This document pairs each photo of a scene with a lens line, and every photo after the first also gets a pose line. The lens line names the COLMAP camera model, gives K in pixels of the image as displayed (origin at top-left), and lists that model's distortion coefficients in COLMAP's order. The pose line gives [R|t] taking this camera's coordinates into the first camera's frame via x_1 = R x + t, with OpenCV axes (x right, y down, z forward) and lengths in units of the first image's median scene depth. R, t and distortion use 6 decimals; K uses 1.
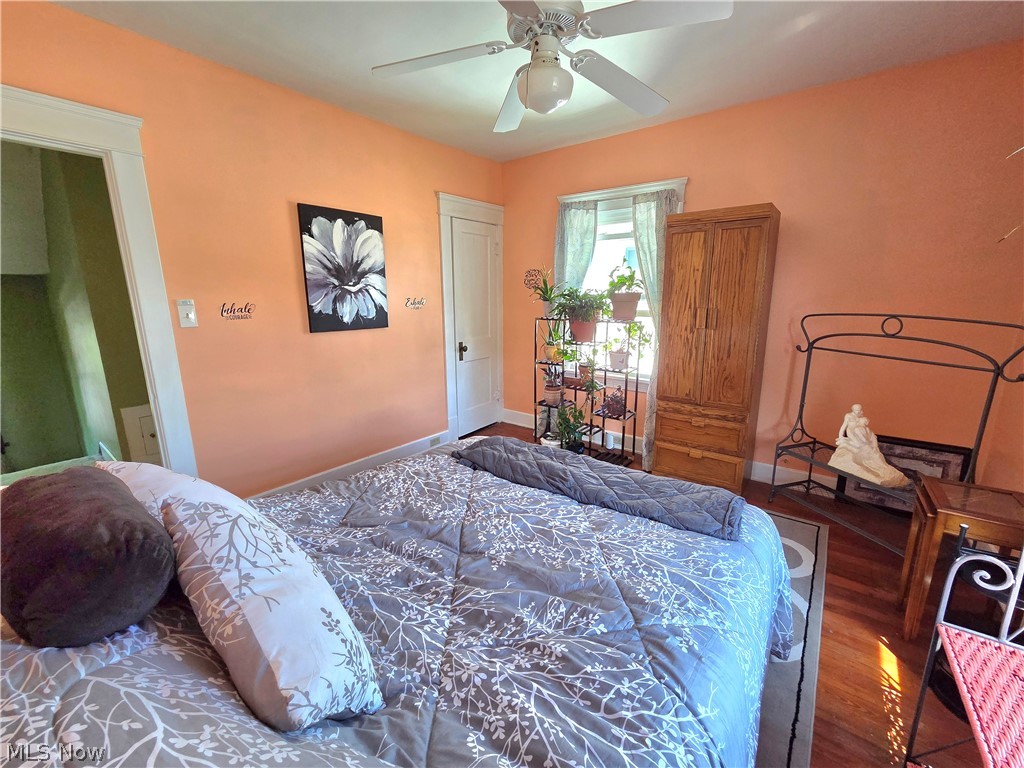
lens RADIAL K [[419.6, 0, 512.0], [0, 419.6, 384.0], [0, 0, 1]] dist [-0.002015, 0.000079]
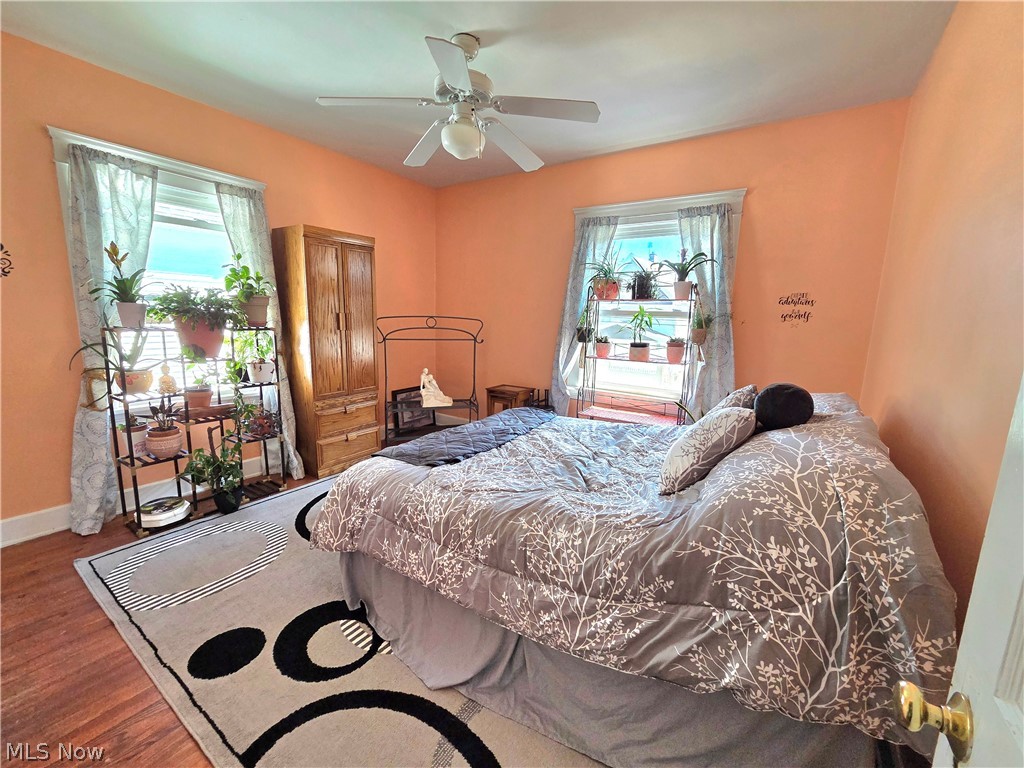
lens RADIAL K [[419.6, 0, 512.0], [0, 419.6, 384.0], [0, 0, 1]] dist [-0.002015, 0.000079]
pose [[-0.067605, -0.161851, 0.984497, -0.854091], [0.185272, 0.967555, 0.171788, -0.111164], [-0.980359, 0.194013, -0.035425, 0.671077]]
